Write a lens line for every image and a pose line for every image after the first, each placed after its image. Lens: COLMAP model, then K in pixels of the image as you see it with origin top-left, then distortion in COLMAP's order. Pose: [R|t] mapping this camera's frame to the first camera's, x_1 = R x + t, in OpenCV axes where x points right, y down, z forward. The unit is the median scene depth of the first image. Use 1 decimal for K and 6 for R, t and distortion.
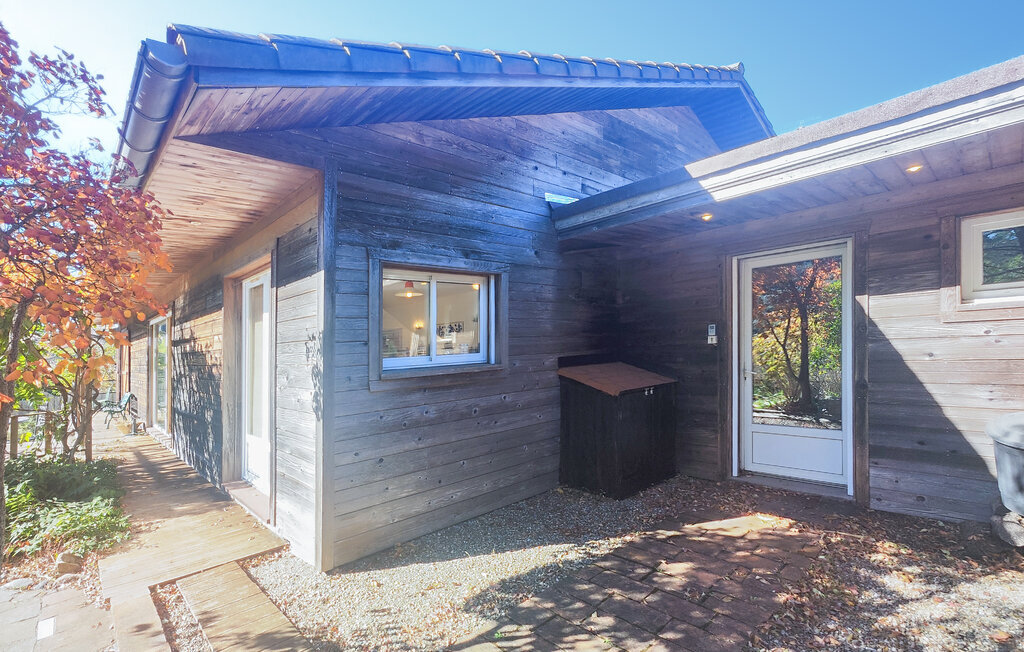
lens RADIAL K [[463.9, 0, 512.0], [0, 463.9, 326.0], [0, 0, 1]] dist [-0.000197, 0.000401]
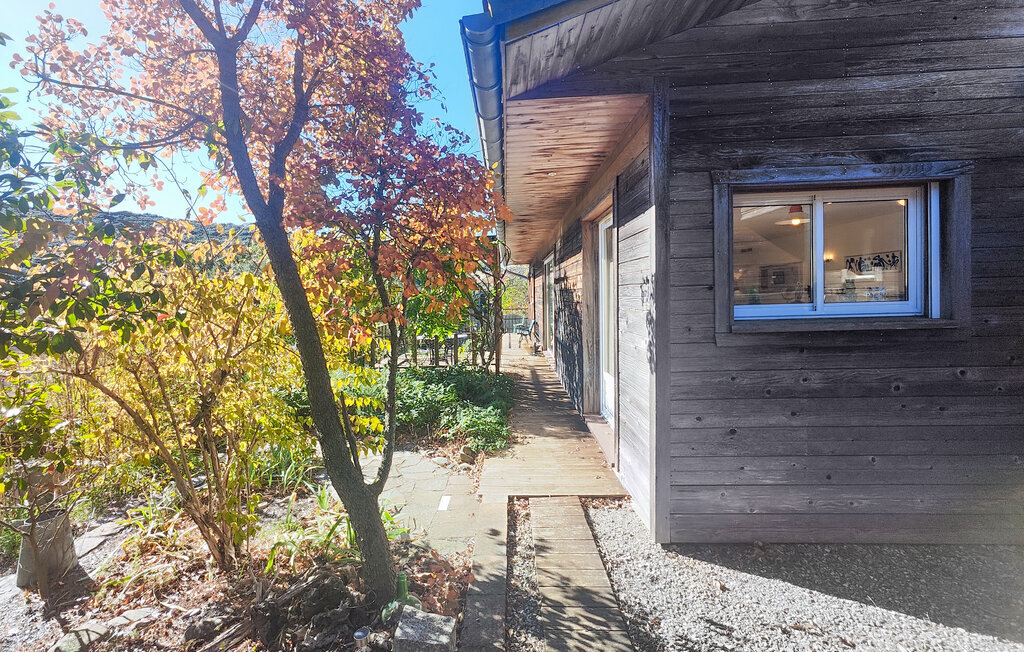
lens RADIAL K [[460.1, 0, 511.7], [0, 460.1, 268.1], [0, 0, 1]] dist [0.002038, 0.001433]
pose [[0.670985, -0.003881, -0.741460, 0.057304], [0.021746, 0.999659, 0.014447, -0.016767], [0.741152, -0.025817, 0.670841, 0.182675]]
